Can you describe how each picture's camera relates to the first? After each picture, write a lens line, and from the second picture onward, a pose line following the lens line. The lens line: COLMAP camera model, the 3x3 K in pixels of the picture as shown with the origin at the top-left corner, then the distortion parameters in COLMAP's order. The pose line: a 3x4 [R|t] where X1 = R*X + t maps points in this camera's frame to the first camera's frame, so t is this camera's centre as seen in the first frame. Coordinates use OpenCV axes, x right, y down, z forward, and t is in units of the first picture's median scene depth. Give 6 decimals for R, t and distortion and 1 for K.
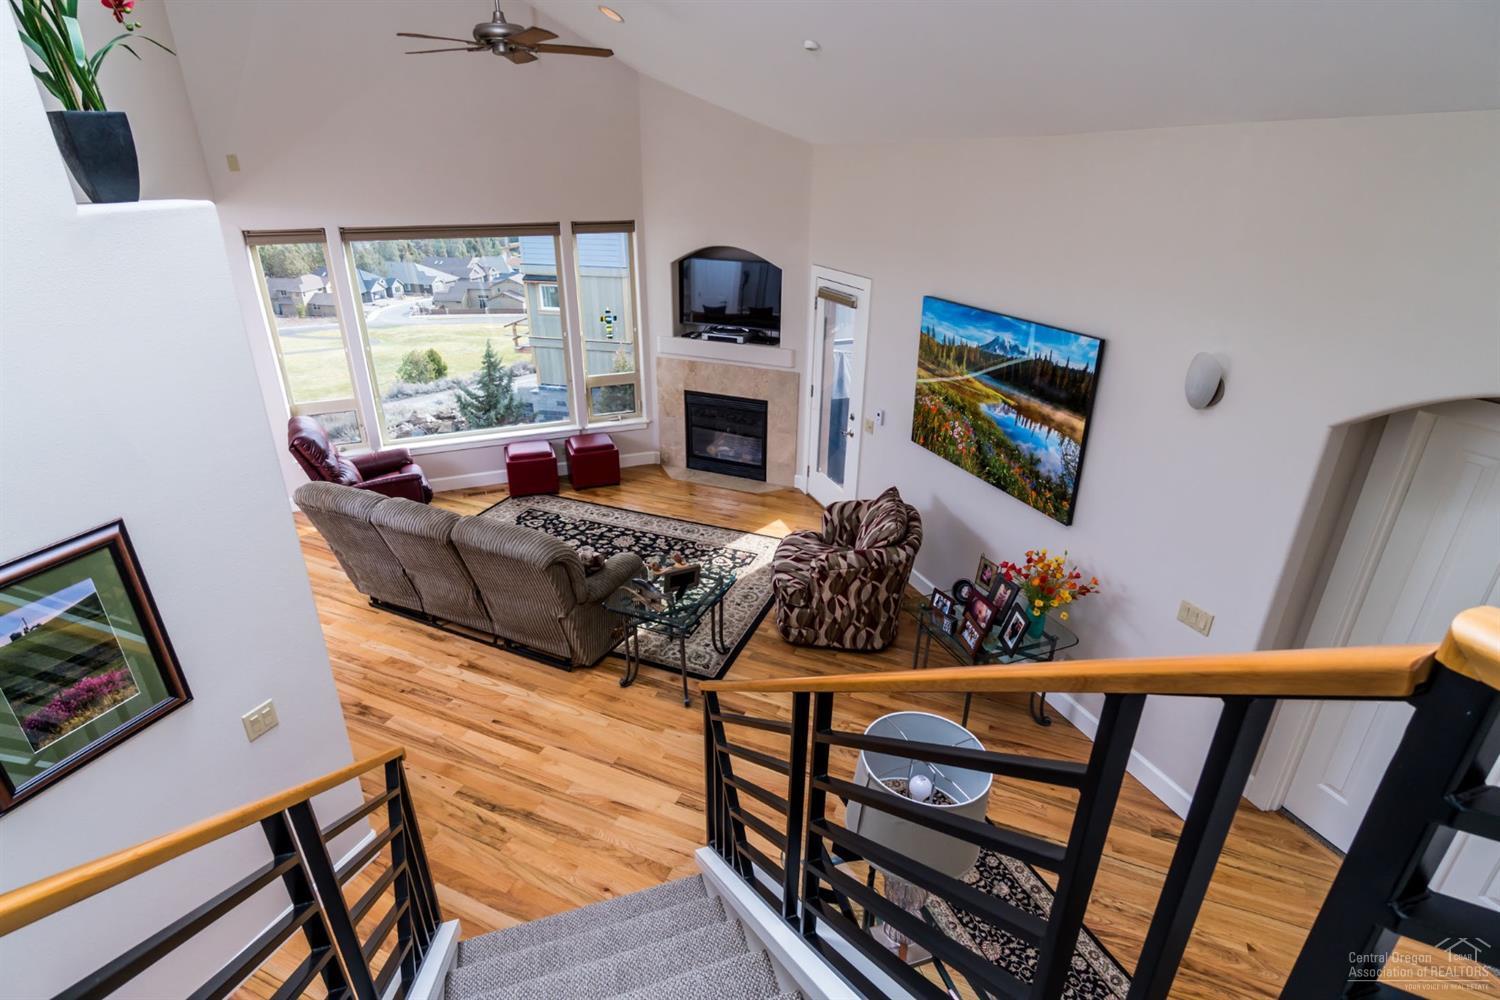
lens RADIAL K [[775.8, 0, 718.0], [0, 775.8, 518.6], [0, 0, 1]] dist [0.018375, 0.000183]
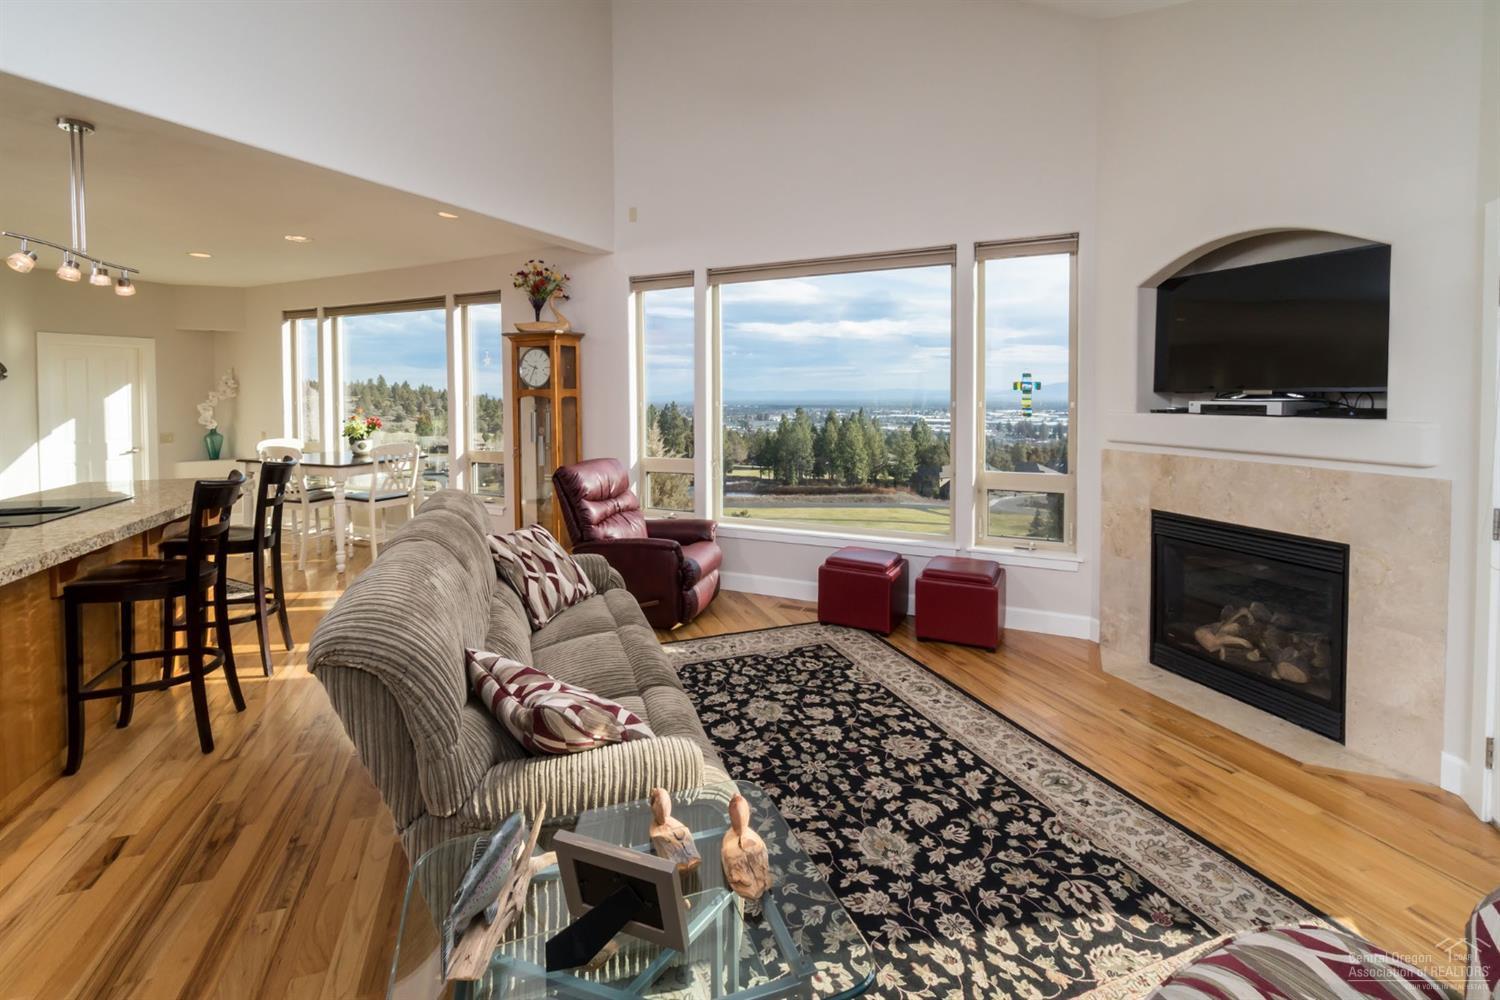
lens RADIAL K [[660.2, 0, 747.0], [0, 660.2, 420.0], [0, 0, 1]] dist [-0.001025, 0.000061]
pose [[0.697213, 0.024498, -0.716446, 0.101675], [-0.305805, 0.914082, -0.266340, -0.017402], [0.648365, 0.404788, 0.644801, 0.577976]]
